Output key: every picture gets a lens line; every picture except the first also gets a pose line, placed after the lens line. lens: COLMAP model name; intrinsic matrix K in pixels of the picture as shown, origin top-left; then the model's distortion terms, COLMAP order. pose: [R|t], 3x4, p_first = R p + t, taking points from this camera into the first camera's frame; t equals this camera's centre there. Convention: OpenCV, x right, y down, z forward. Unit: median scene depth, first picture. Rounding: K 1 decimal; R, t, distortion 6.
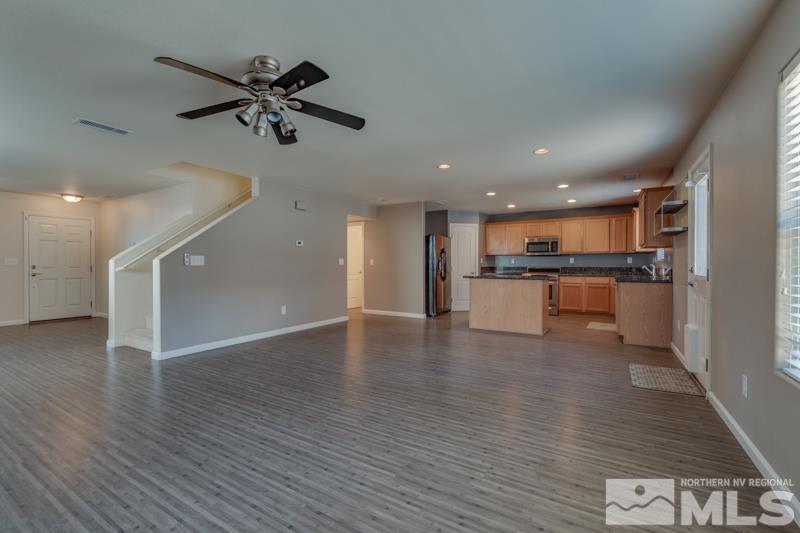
lens RADIAL K [[344.2, 0, 402.0], [0, 344.2, 270.3], [0, 0, 1]] dist [-0.000302, -0.000151]
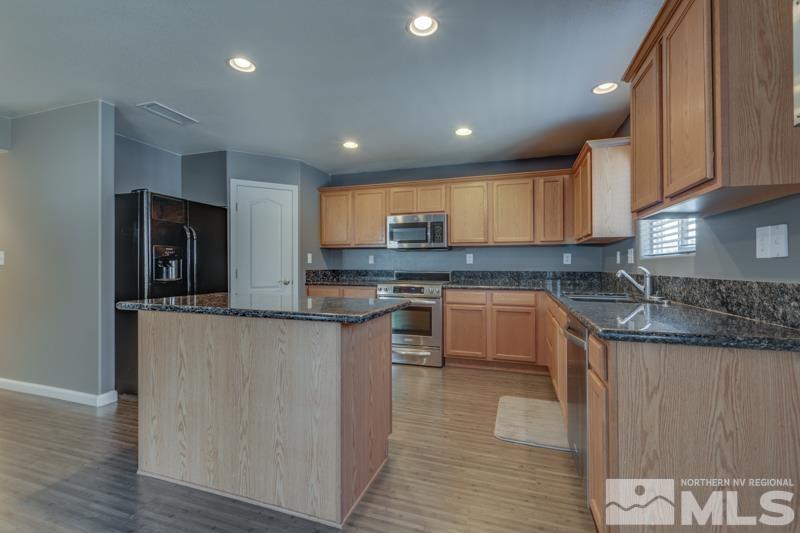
lens RADIAL K [[349.0, 0, 399.8], [0, 349.0, 264.0], [0, 0, 1]] dist [0.001395, 0.000009]
pose [[0.975556, 0.003469, 0.219725, 0.285894], [0.001382, 0.999759, -0.021918, -0.008918], [-0.219748, 0.021685, 0.975316, 0.525742]]
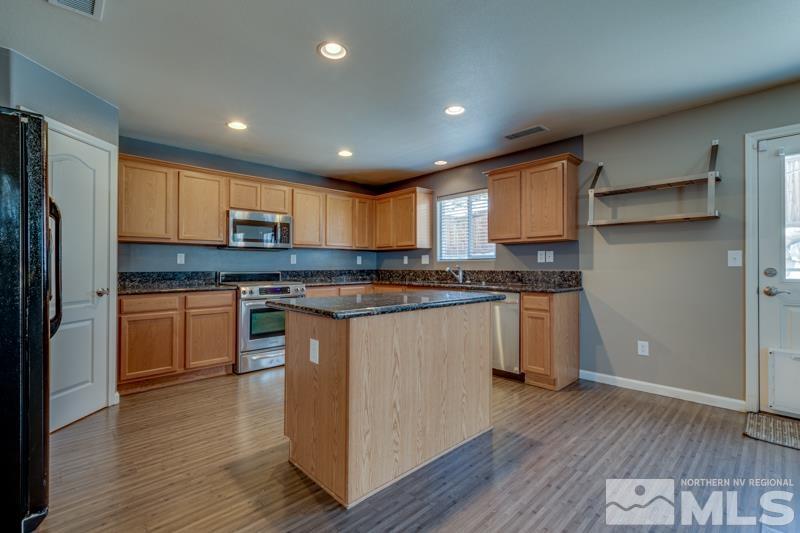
lens RADIAL K [[356.8, 0, 391.2], [0, 356.8, 264.4], [0, 0, 1]] dist [0.001533, 0.000182]
pose [[0.280453, 0.002923, 0.959863, -0.044835], [0.018843, 0.999786, -0.008550, -0.012366], [-0.959683, 0.020484, 0.280338, 0.724694]]
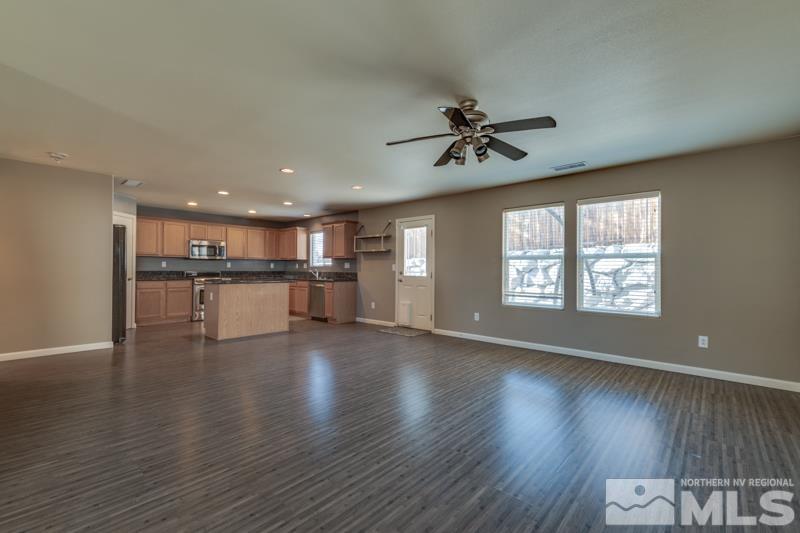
lens RADIAL K [[344.2, 0, 402.0], [0, 344.2, 270.3], [0, 0, 1]] dist [-0.000302, -0.000151]
pose [[0.198433, -0.000784, 0.980114, -0.473884], [0.009023, 0.999959, -0.001027, -0.006341], [-0.980073, 0.009048, 0.198432, 0.289007]]
